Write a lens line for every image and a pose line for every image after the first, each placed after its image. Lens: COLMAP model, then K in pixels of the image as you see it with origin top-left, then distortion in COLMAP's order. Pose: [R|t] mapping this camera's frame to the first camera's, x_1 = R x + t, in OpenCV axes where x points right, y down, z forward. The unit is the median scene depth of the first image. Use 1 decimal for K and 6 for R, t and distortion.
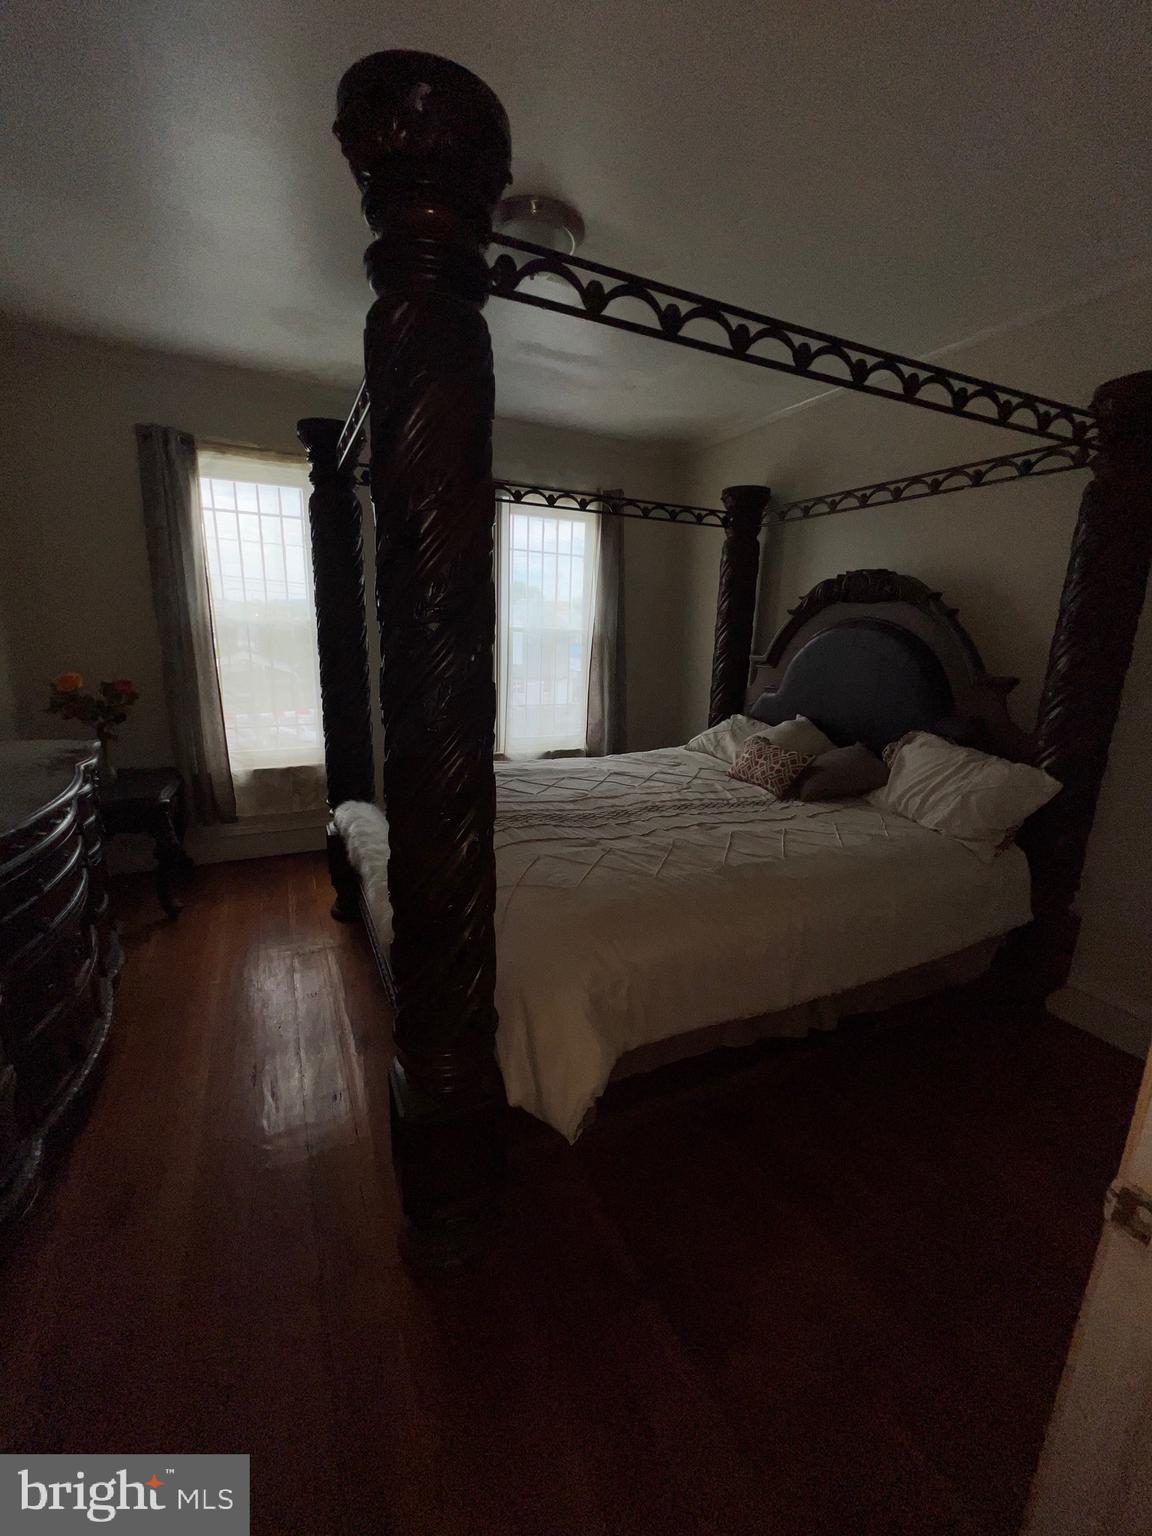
lens RADIAL K [[614.6, 0, 576.0], [0, 614.6, 768.0], [0, 0, 1]] dist [-0.001743, -0.000023]
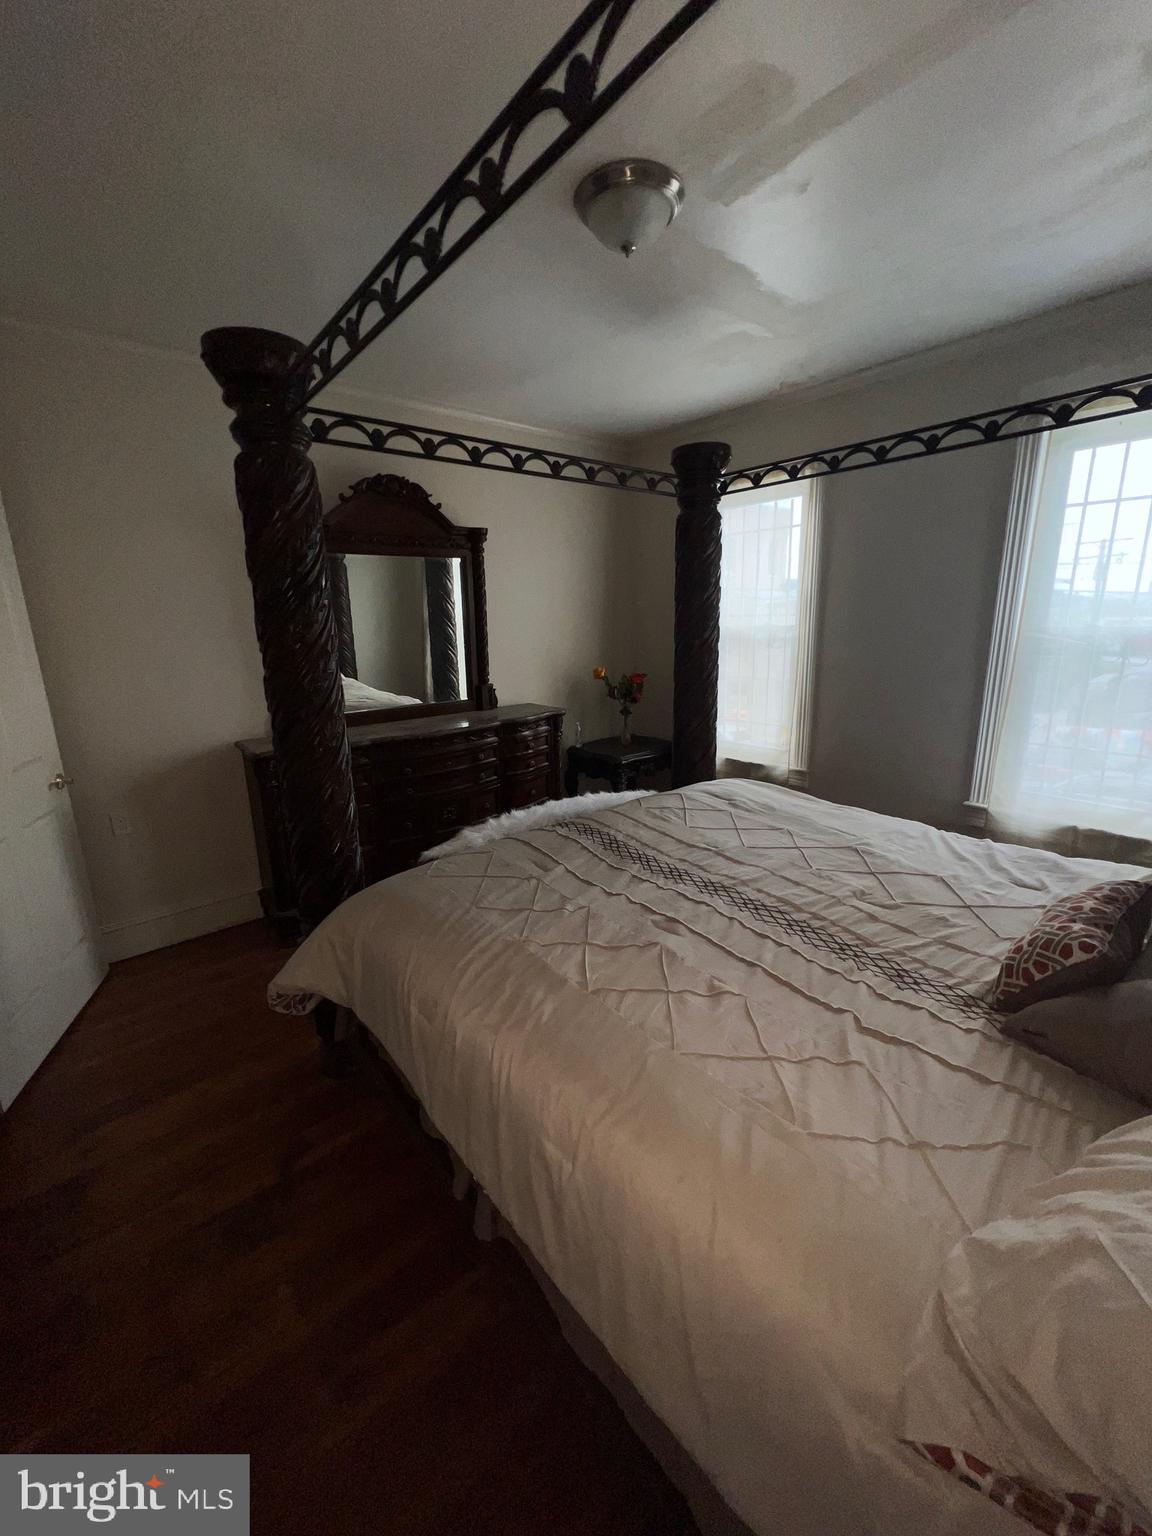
lens RADIAL K [[614.6, 0, 576.0], [0, 614.6, 768.0], [0, 0, 1]] dist [-0.001743, -0.000023]
pose [[0.229660, 0.208511, -0.950673, 0.738325], [-0.181395, 0.968837, 0.168674, -0.162800], [0.956218, 0.133710, 0.260326, 0.610874]]
